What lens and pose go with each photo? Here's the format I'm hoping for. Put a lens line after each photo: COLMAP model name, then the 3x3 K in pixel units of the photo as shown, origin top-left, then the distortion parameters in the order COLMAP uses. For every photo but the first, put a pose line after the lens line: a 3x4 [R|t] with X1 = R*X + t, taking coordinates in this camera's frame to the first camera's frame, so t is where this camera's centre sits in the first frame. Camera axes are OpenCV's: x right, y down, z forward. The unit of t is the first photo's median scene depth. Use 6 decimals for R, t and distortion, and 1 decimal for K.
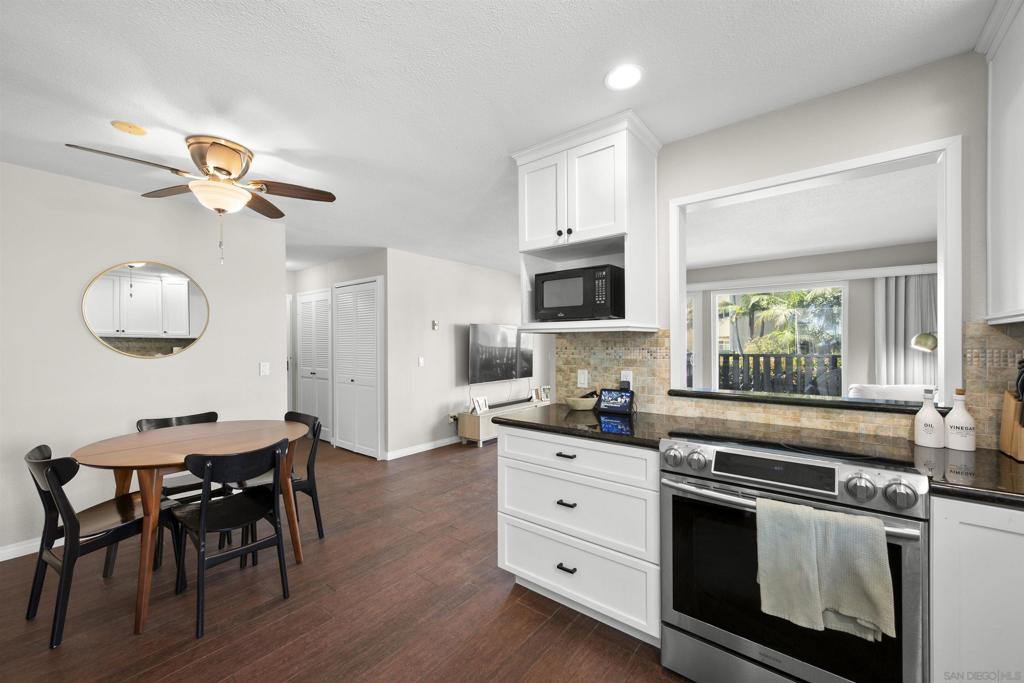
lens RADIAL K [[405.6, 0, 511.6], [0, 405.6, 345.9], [0, 0, 1]] dist [-0.000557, -0.000284]
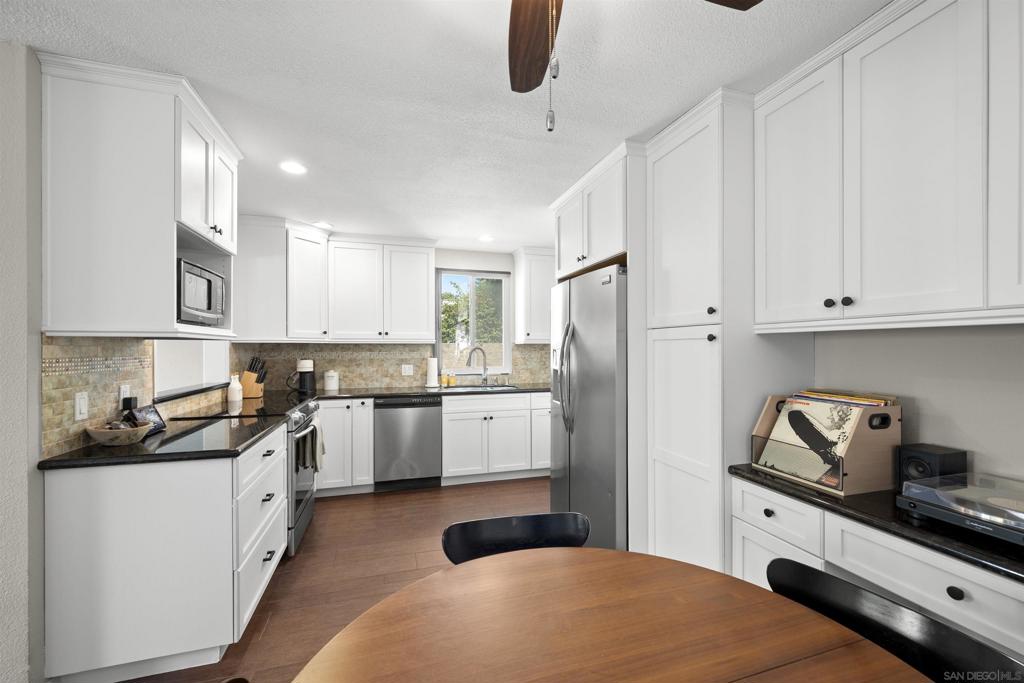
lens RADIAL K [[405.6, 0, 511.6], [0, 405.6, 345.9], [0, 0, 1]] dist [-0.000557, -0.000284]
pose [[-0.823407, 0.007608, 0.567400, -0.787013], [0.008072, 0.999966, -0.001695, -0.010323], [-0.567394, 0.003184, -0.823440, 1.166894]]
